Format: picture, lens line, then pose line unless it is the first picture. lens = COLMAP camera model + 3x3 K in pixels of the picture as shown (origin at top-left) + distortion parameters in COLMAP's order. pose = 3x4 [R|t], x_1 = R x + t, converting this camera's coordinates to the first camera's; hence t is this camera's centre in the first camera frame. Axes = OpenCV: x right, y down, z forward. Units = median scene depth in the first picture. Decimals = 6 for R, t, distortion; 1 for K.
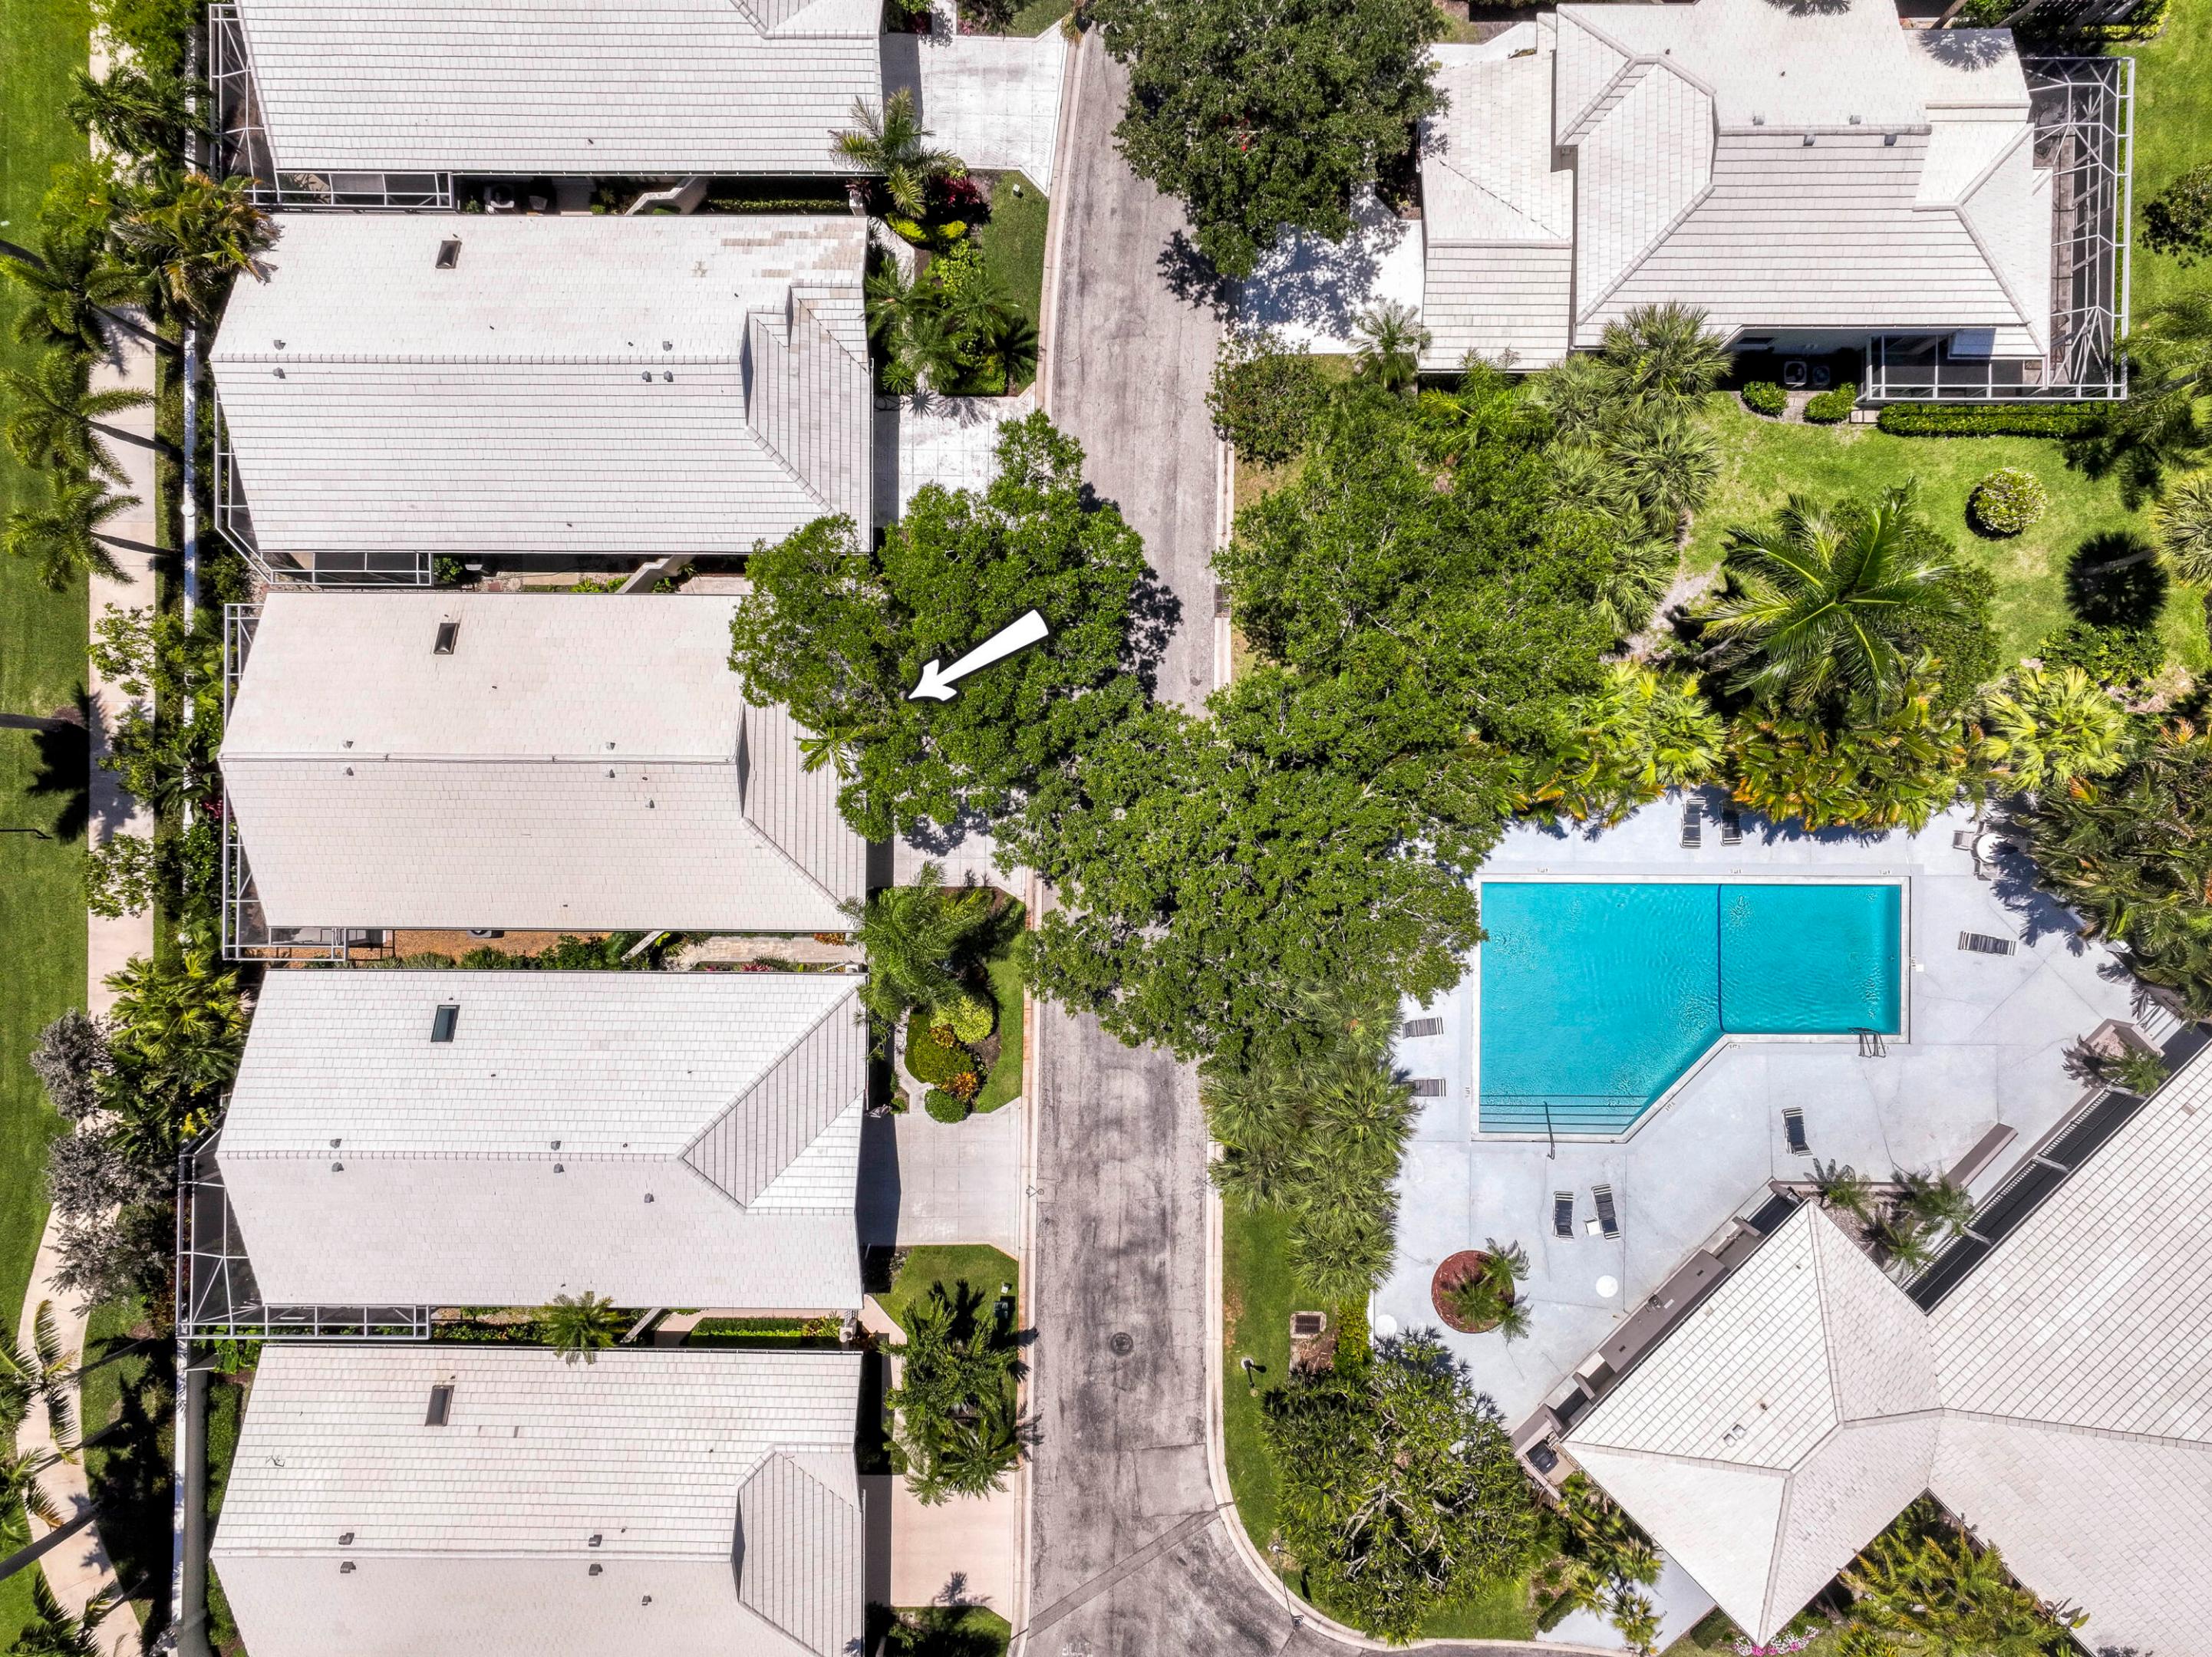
lens RADIAL K [[1549.7, 0, 1109.7], [0, 1549.7, 823.1], [0, 0, 1]] dist [-0.002556, 0.013517]
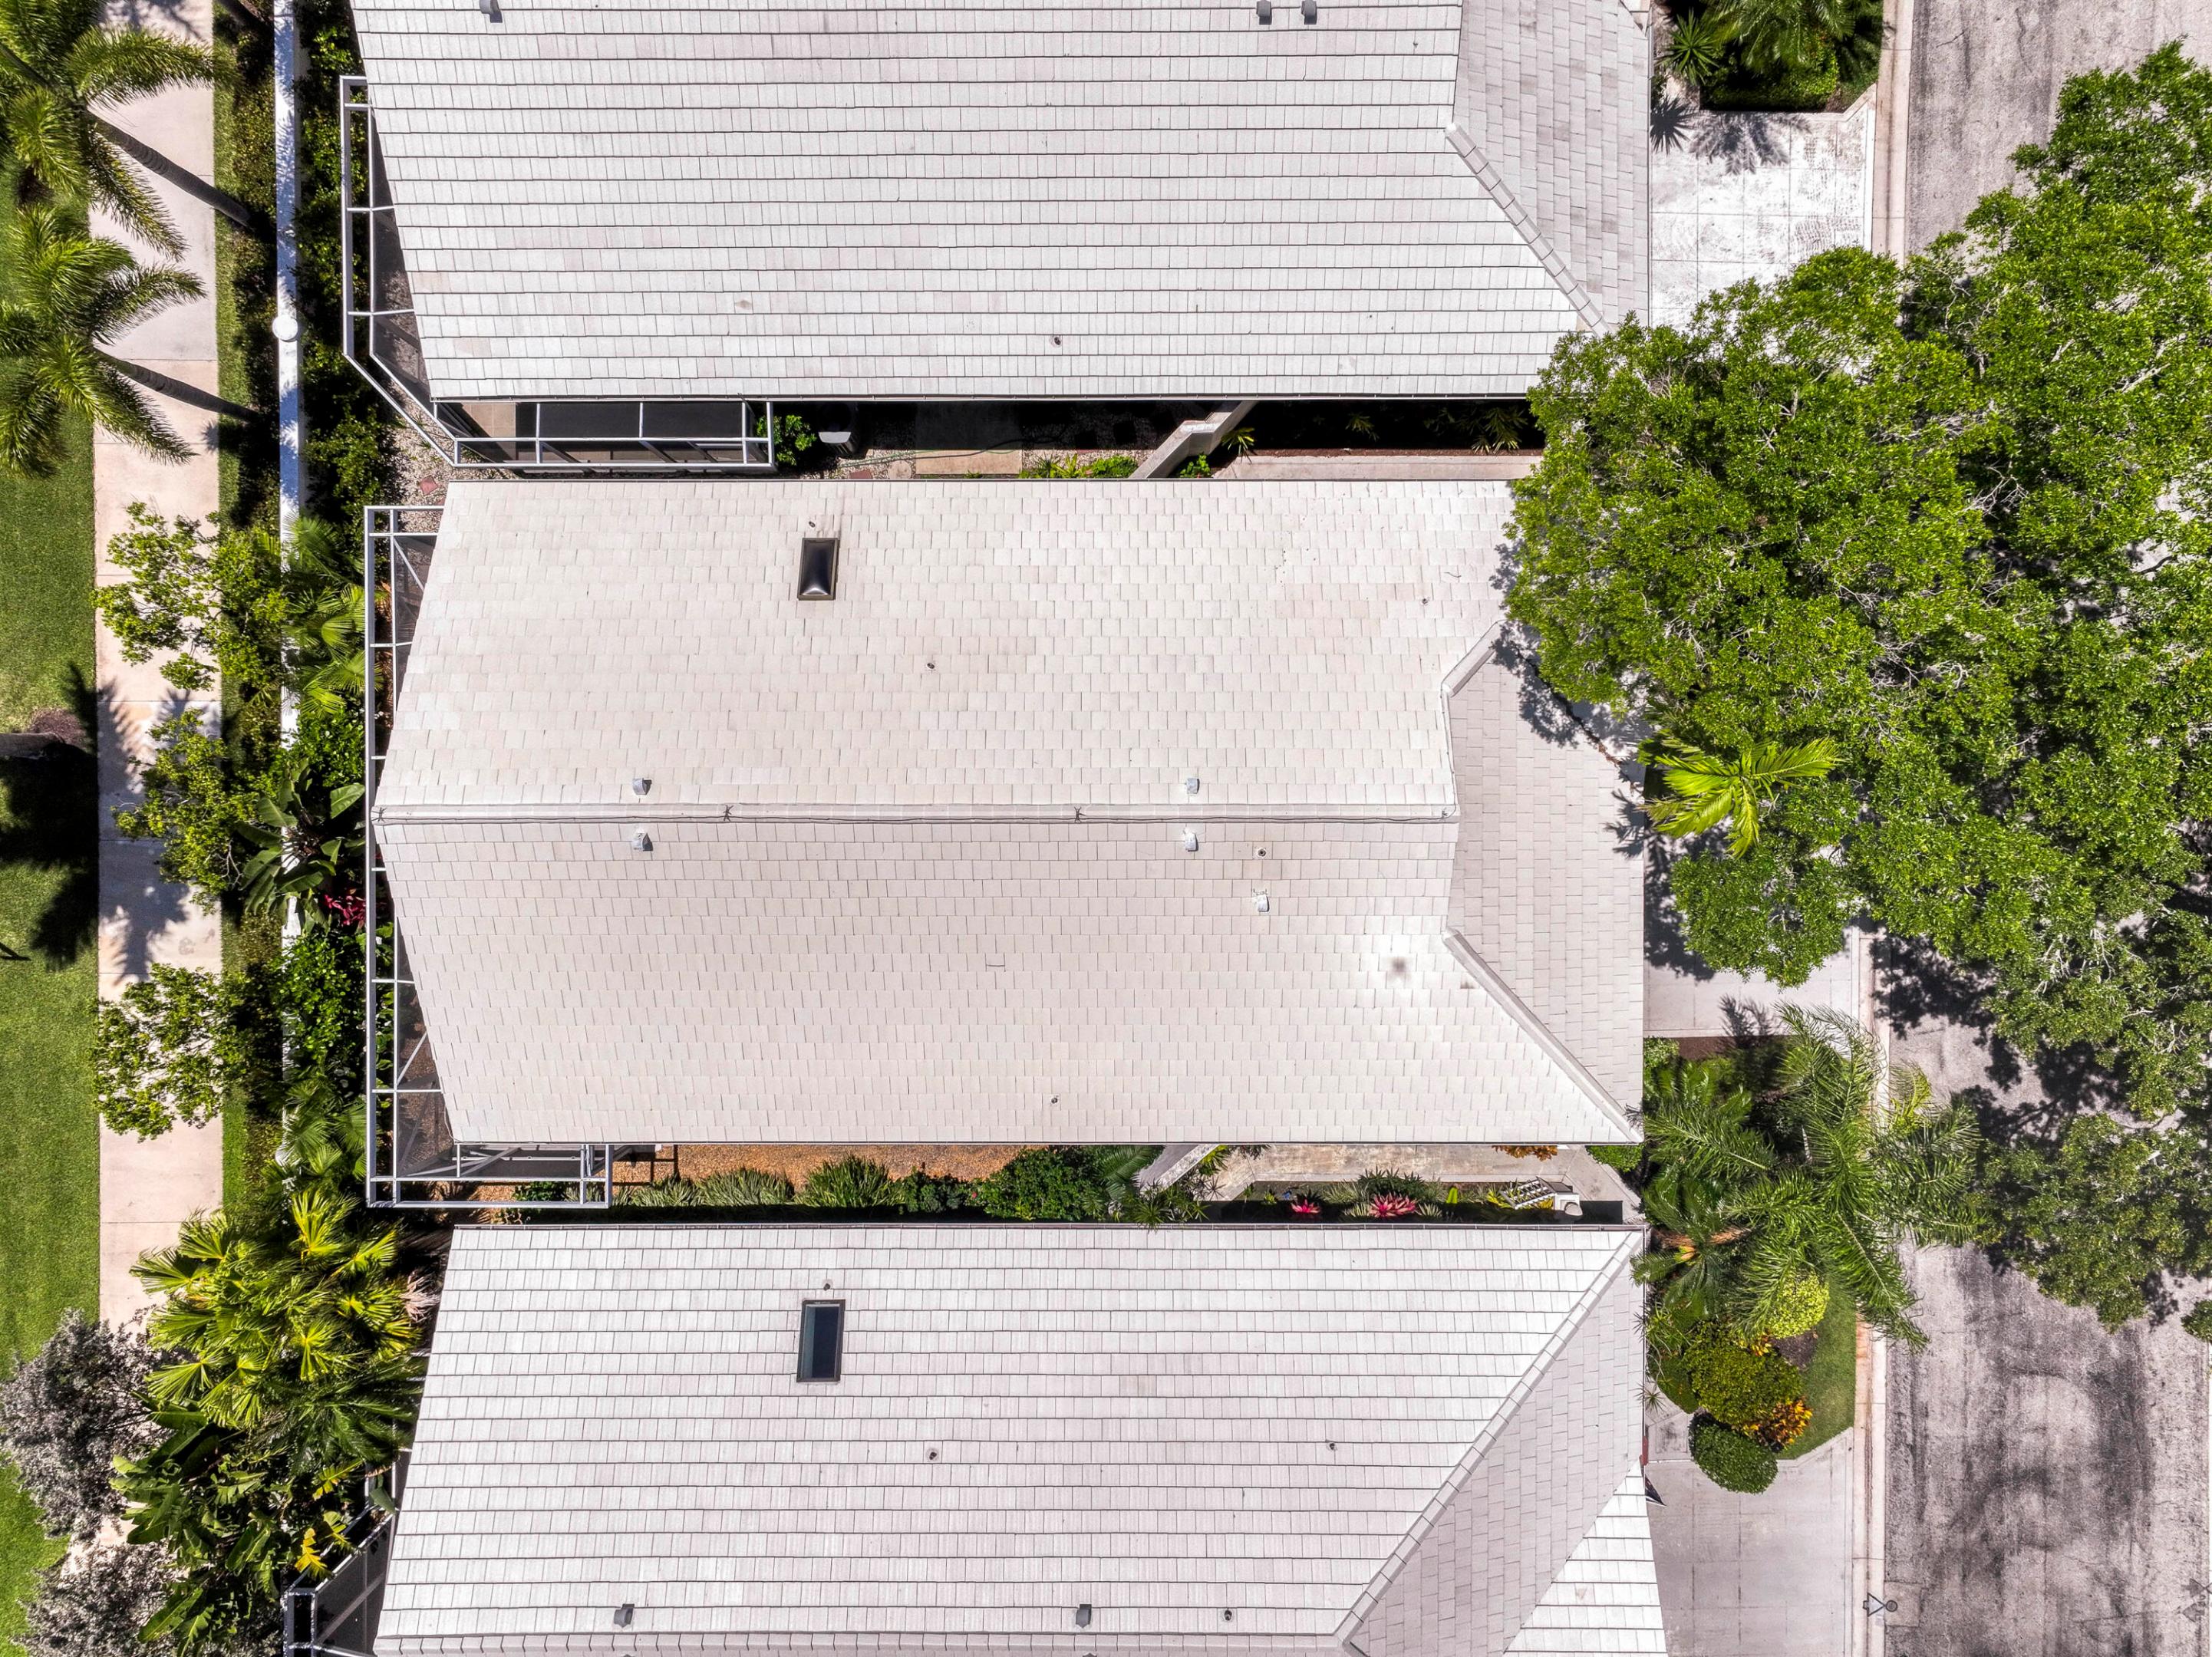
lens RADIAL K [[1536.7, 0, 1102.6], [0, 1536.7, 822.6], [0, 0, 1]] dist [-0.005022, 0.014935]
pose [[0.999950, -0.007844, 0.006195, -0.333339], [0.007812, 0.999956, 0.005149, -0.038601], [-0.006235, -0.005100, 0.999968, 0.496177]]
